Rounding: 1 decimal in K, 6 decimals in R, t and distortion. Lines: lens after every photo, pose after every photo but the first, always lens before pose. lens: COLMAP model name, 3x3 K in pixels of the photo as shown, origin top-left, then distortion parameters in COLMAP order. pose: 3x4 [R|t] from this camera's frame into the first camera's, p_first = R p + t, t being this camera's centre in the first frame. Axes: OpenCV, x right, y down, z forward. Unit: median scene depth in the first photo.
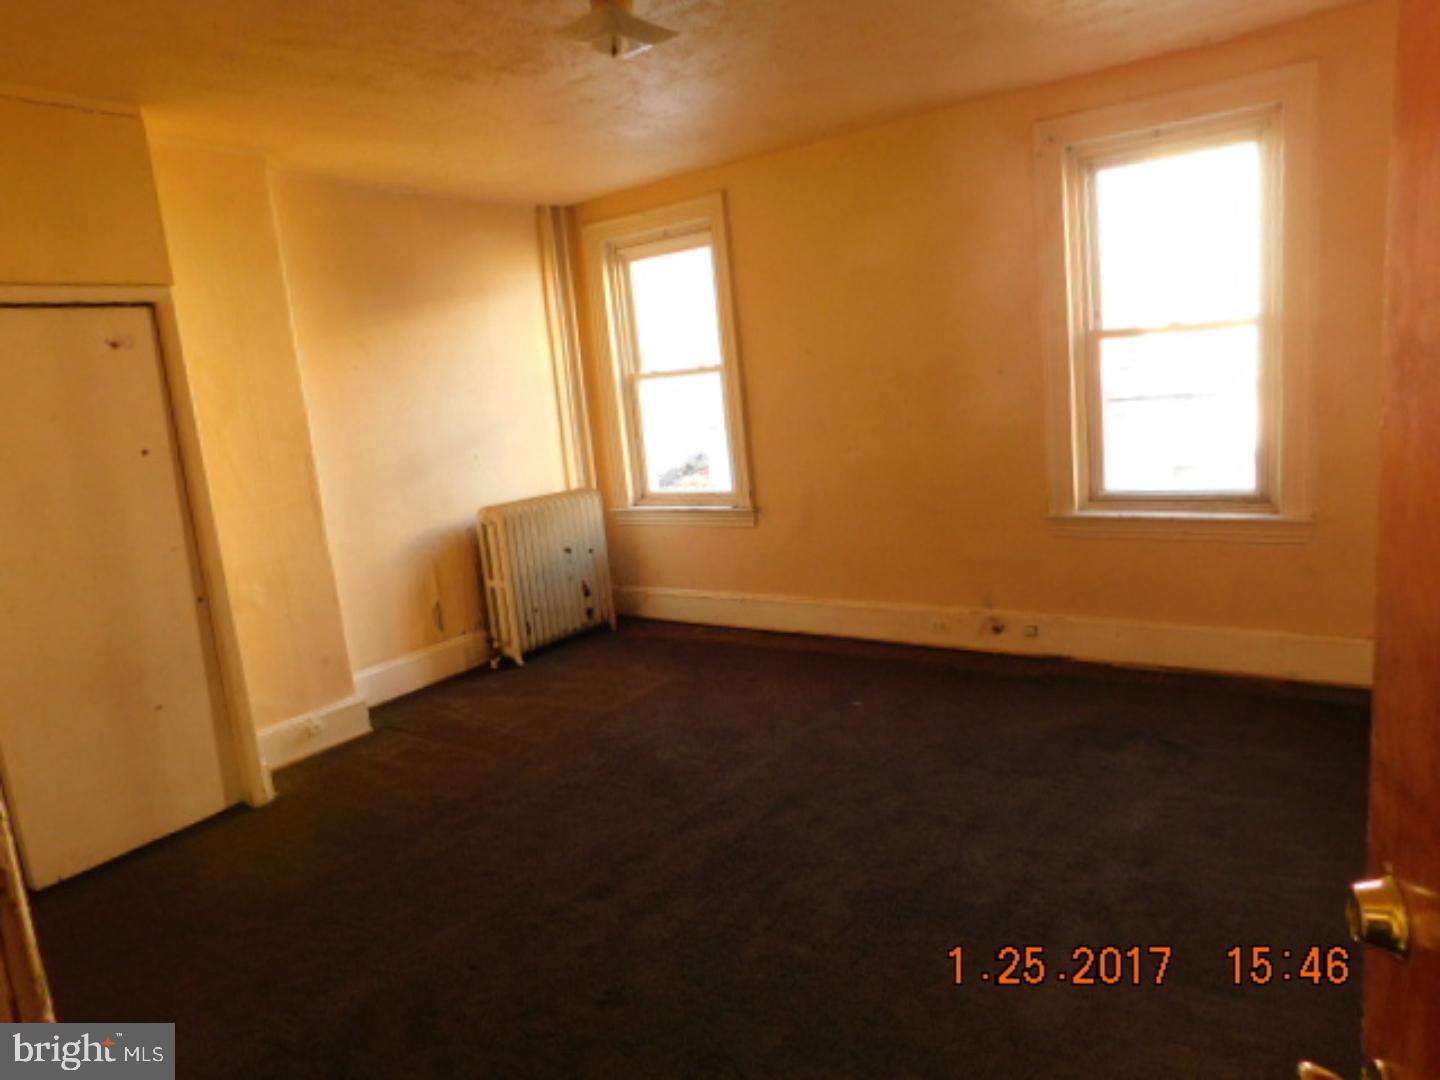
lens RADIAL K [[953.8, 0, 711.6], [0, 953.8, 542.4], [0, 0, 1]] dist [-0.009143, 0.021975]
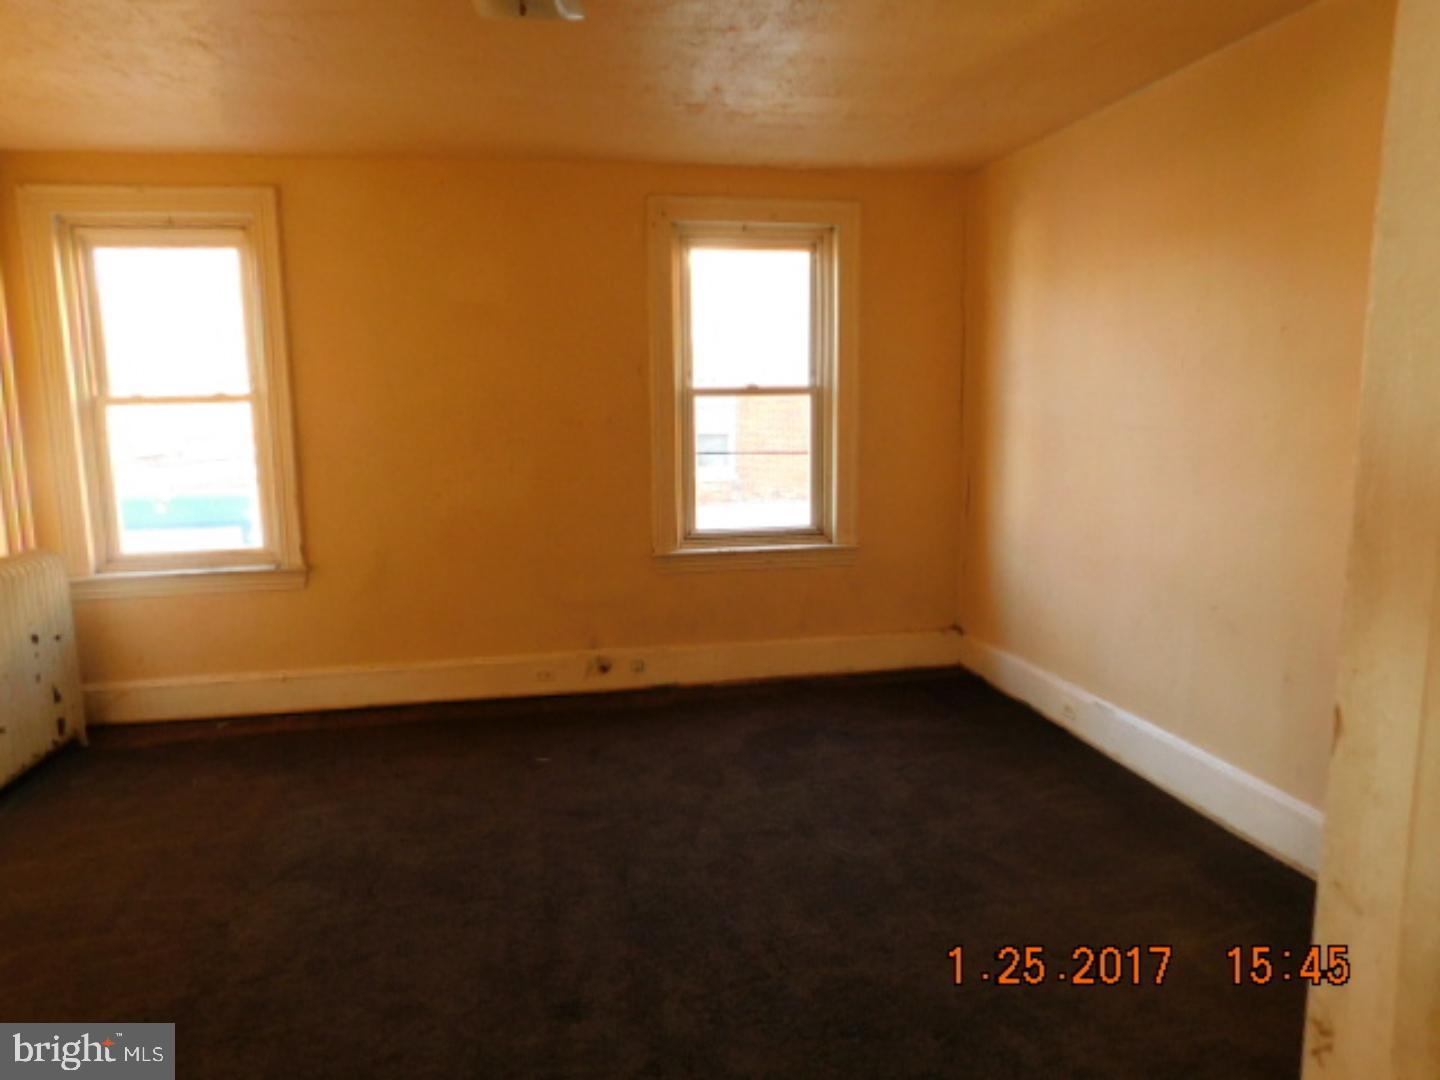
lens RADIAL K [[953.8, 0, 717.8], [0, 953.8, 544.7], [0, 0, 1]] dist [-0.009143, 0.021975]
pose [[0.705620, -0.028729, 0.708008, -0.290050], [0.078843, 0.996157, -0.038156, 0.005962], [-0.704191, 0.082745, 0.705173, 0.150687]]
